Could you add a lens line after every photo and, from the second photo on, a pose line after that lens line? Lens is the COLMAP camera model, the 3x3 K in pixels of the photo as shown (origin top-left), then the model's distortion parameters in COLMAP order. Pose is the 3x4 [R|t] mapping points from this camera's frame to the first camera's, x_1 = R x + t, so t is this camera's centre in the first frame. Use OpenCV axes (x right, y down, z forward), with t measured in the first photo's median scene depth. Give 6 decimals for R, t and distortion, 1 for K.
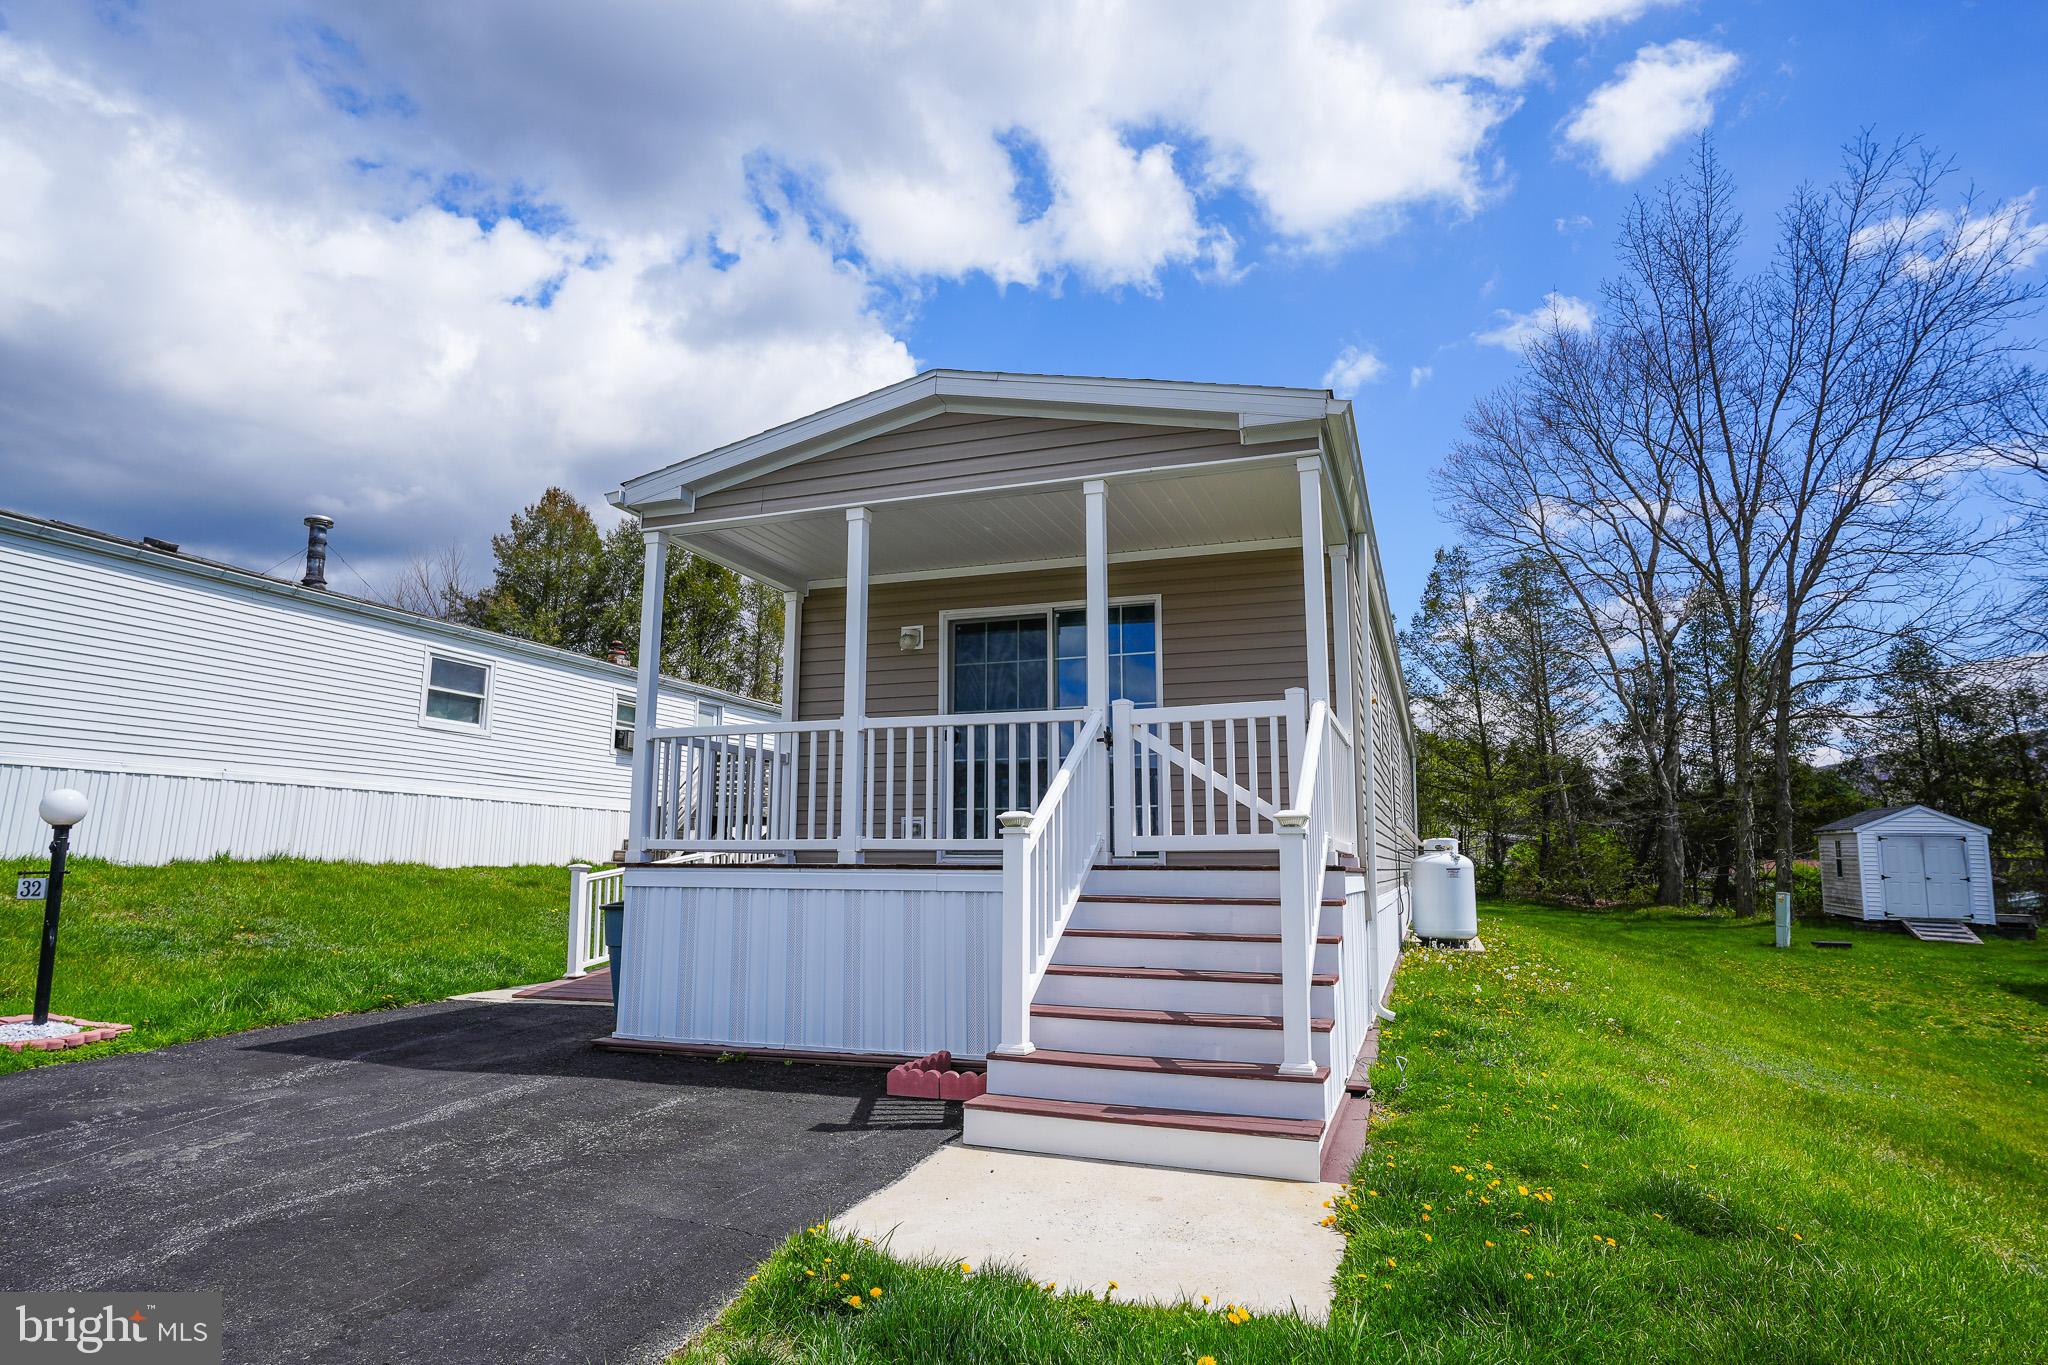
lens RADIAL K [[1117.6, 0, 1024.0], [0, 1117.6, 682.5], [0, 0, 1]] dist [-0.023303, 0.000915]
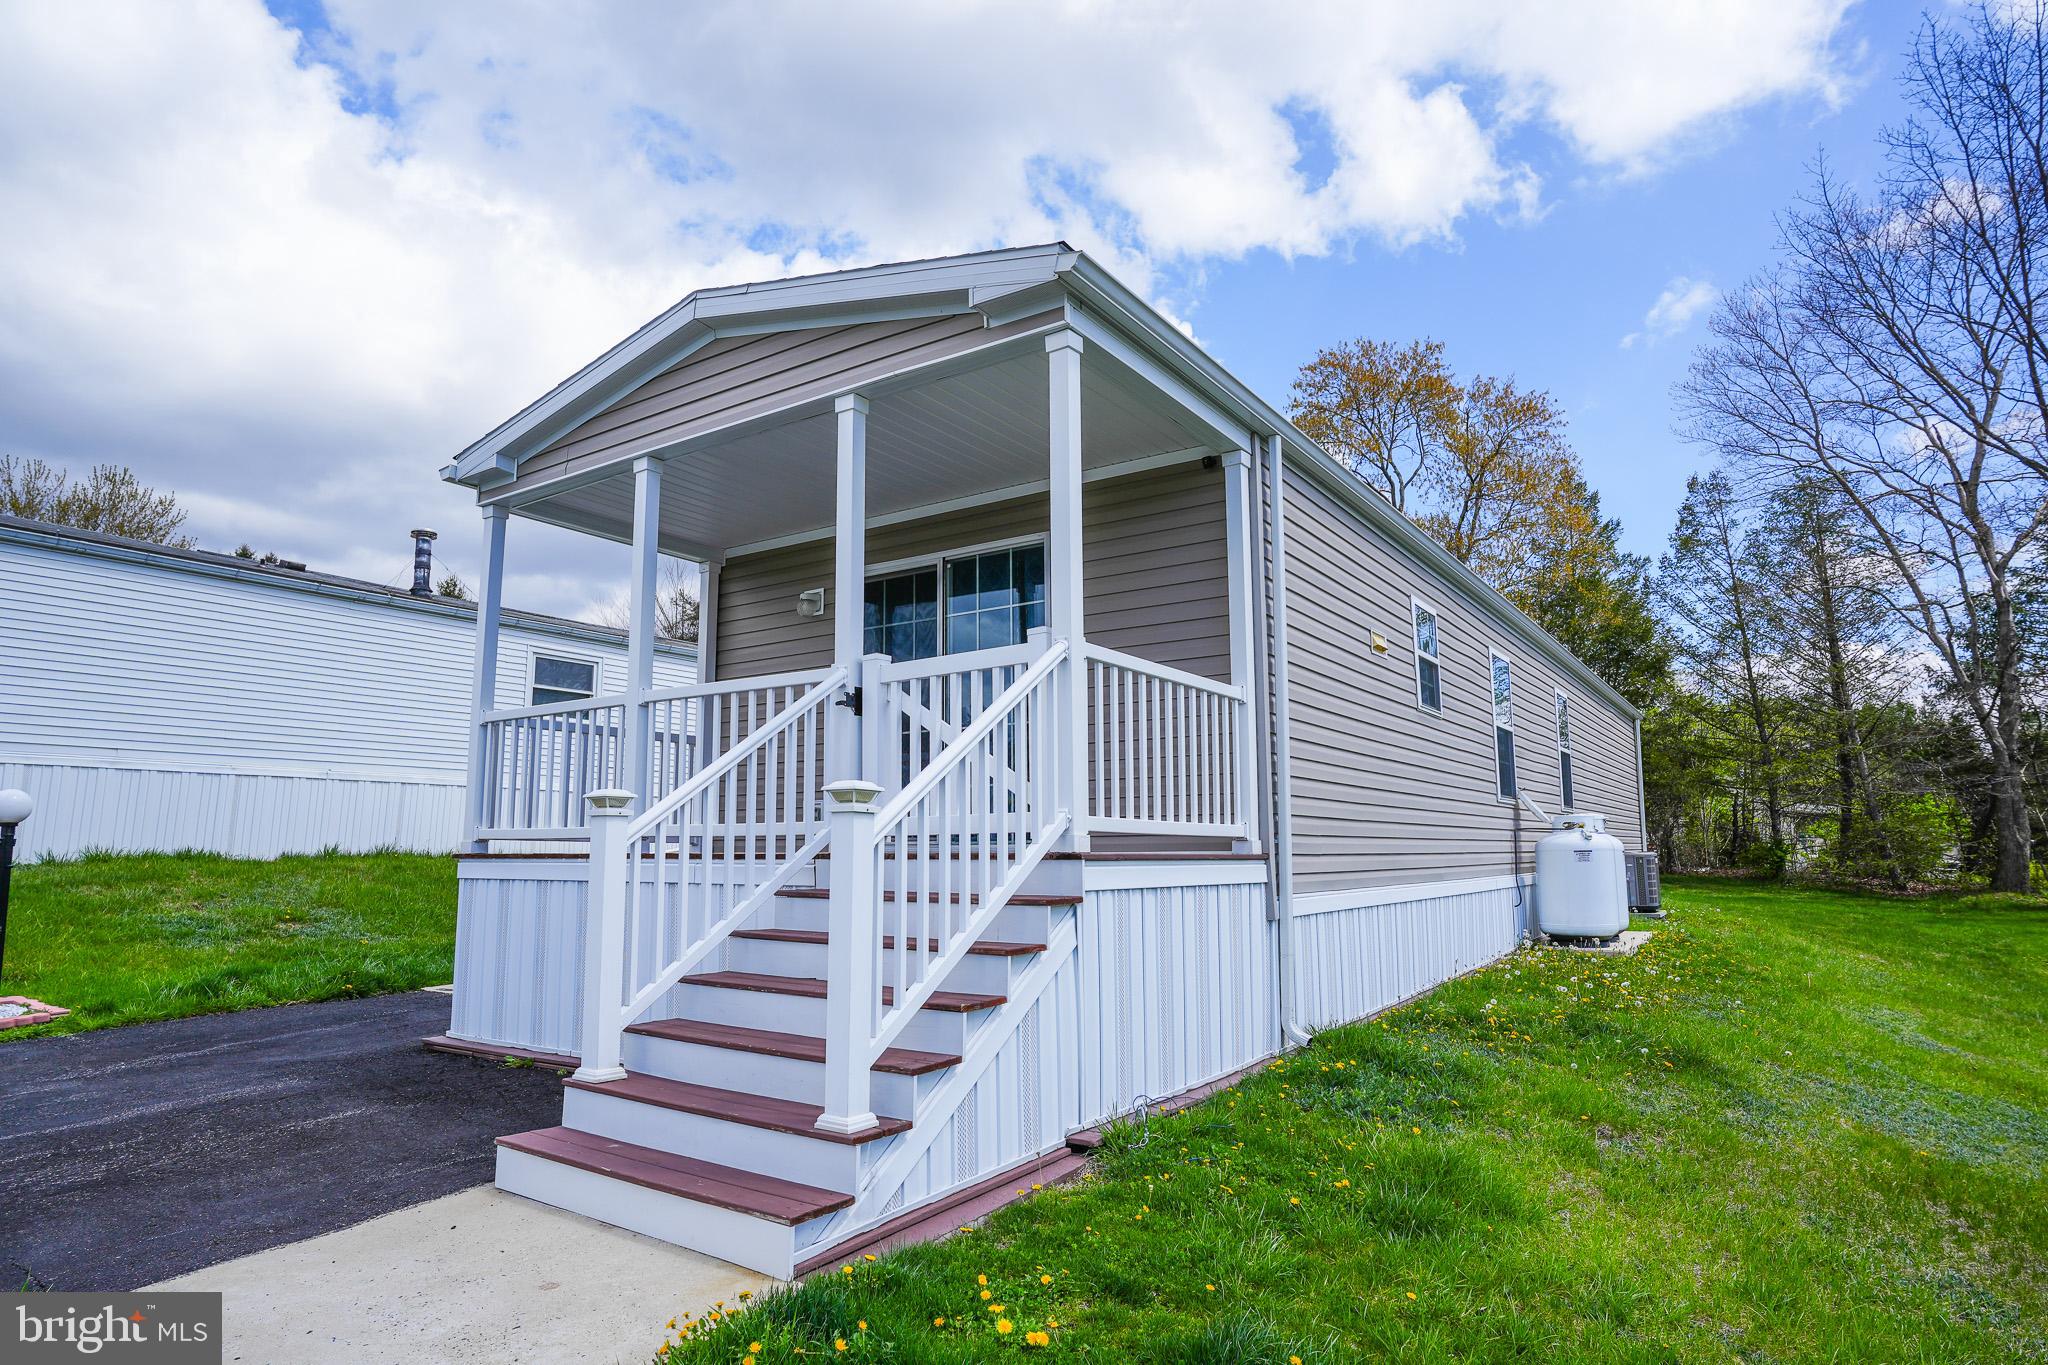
lens RADIAL K [[1130.7, 0, 1024.0], [0, 1130.7, 682.5], [0, 0, 1]] dist [-0.015131, 0.001266]
pose [[0.971099, -0.044243, -0.234543, 0.166628], [0.047629, 0.998826, 0.008790, 0.014960], [0.233879, -0.019707, 0.972066, 0.086649]]
